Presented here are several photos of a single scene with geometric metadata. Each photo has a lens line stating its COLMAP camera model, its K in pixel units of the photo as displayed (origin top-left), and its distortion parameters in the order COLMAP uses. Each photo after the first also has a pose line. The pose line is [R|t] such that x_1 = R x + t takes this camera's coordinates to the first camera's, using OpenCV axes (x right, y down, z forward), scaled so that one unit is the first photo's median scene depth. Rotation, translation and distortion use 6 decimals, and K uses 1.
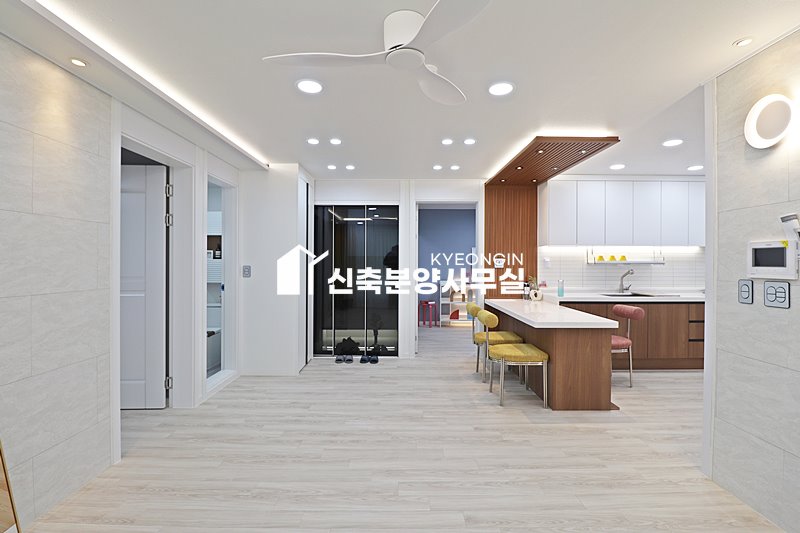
lens RADIAL K [[370.3, 0, 402.9], [0, 370.3, 261.8], [0, 0, 1]] dist [-0.004519, -0.010705]
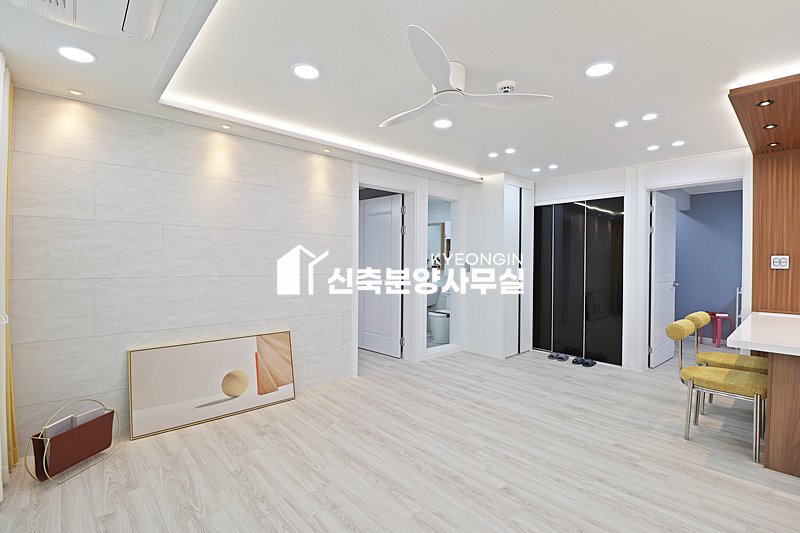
lens RADIAL K [[370.3, 0, 401.2], [0, 370.3, 263.4], [0, 0, 1]] dist [-0.004519, -0.010705]
pose [[0.666650, 0.008387, -0.745324, 0.506772], [-0.006487, 0.999964, 0.005450, 0.011216], [0.745343, 0.001202, 0.666680, 0.016470]]
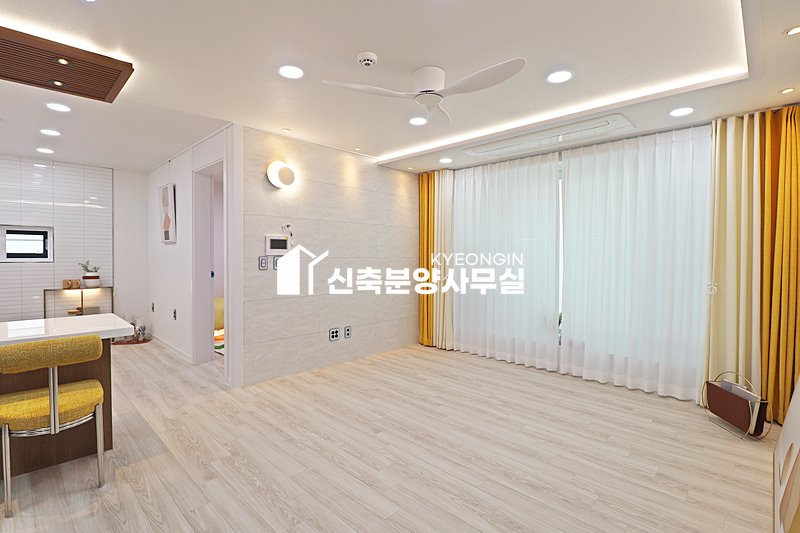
lens RADIAL K [[370.3, 0, 403.6], [0, 370.3, 269.5], [0, 0, 1]] dist [-0.004519, -0.010705]
pose [[-0.717548, -0.036215, 0.695567, -0.535056], [-0.009586, 0.999066, 0.042127, 0.020710], [-0.696444, 0.023560, -0.717225, 1.227956]]
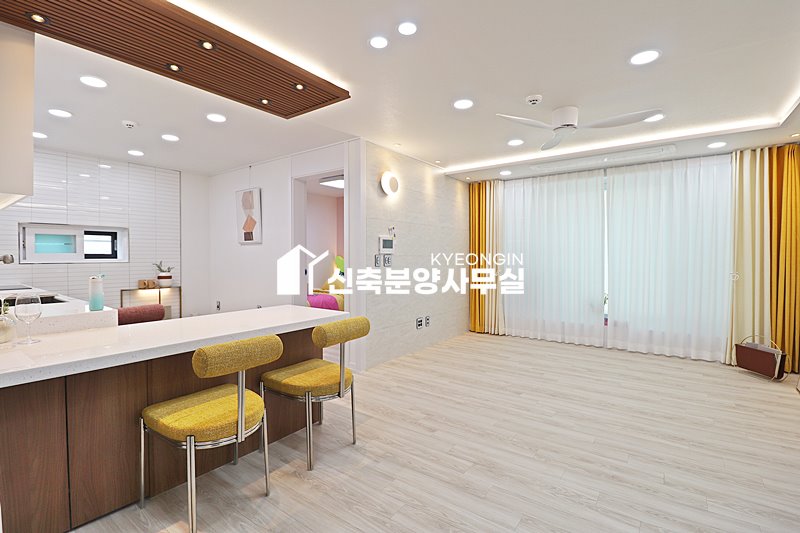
lens RADIAL K [[370.3, 0, 402.2], [0, 370.3, 260.8], [0, 0, 1]] dist [-0.004519, -0.010705]
pose [[-0.802505, -0.013148, 0.596501, -0.261196], [-0.001890, 0.999808, 0.019495, 0.028924], [-0.596642, 0.014518, -0.802376, 1.735967]]
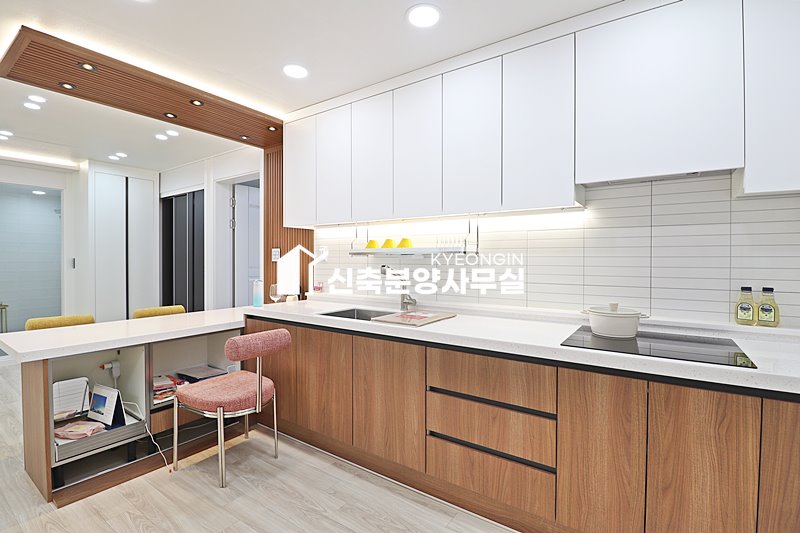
lens RADIAL K [[370.3, 0, 406.3], [0, 370.3, 261.3], [0, 0, 1]] dist [-0.004519, -0.010705]
pose [[0.815607, 0.000356, -0.578606, 1.503980], [0.002817, 0.999986, 0.004586, 0.022285], [0.578599, -0.005370, 0.815594, 0.960008]]
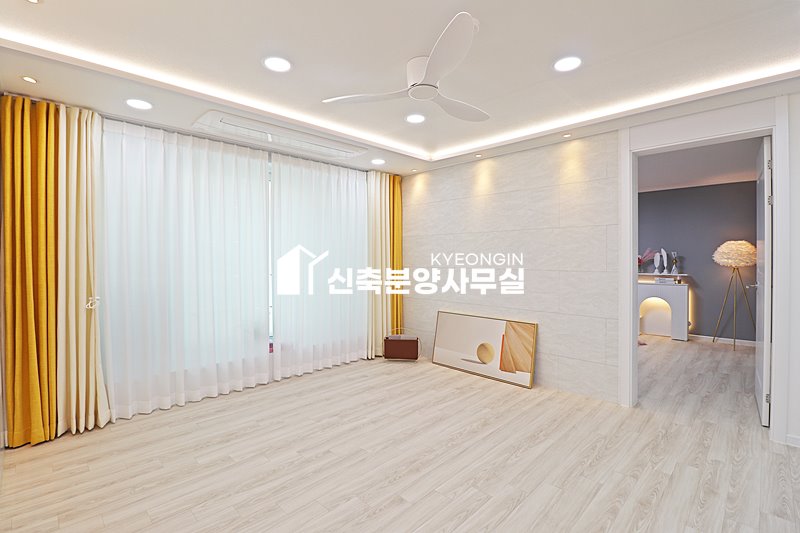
lens RADIAL K [[370.3, 0, 399.5], [0, 370.3, 260.9], [0, 0, 1]] dist [-0.004519, -0.010705]
pose [[-0.714188, 0.004088, -0.699942, 0.574941], [-0.000499, 0.999980, 0.006349, 0.017990], [0.699954, 0.004884, -0.714171, 1.107466]]
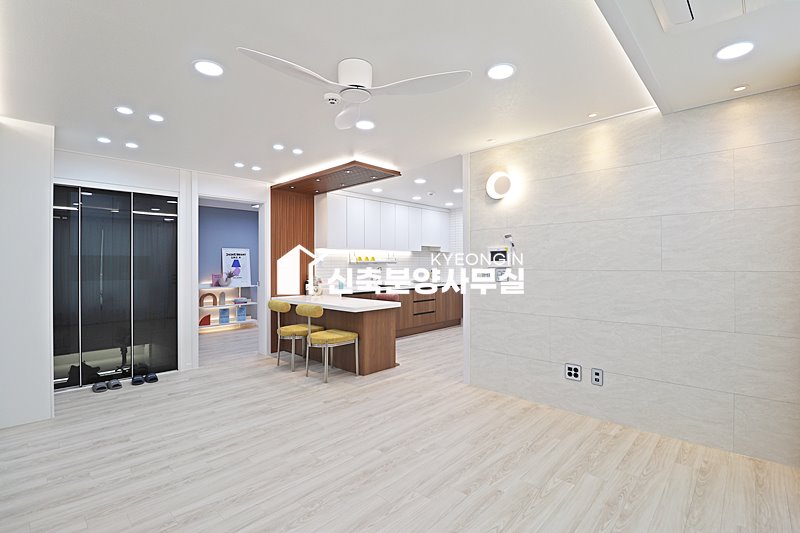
lens RADIAL K [[370.3, 0, 405.5], [0, 370.3, 263.6], [0, 0, 1]] dist [-0.004519, -0.010705]
pose [[0.688731, -0.004364, 0.725004, -0.470488], [0.007624, 0.999970, -0.001223, 0.016627], [-0.724977, 0.006370, 0.688744, 0.007914]]
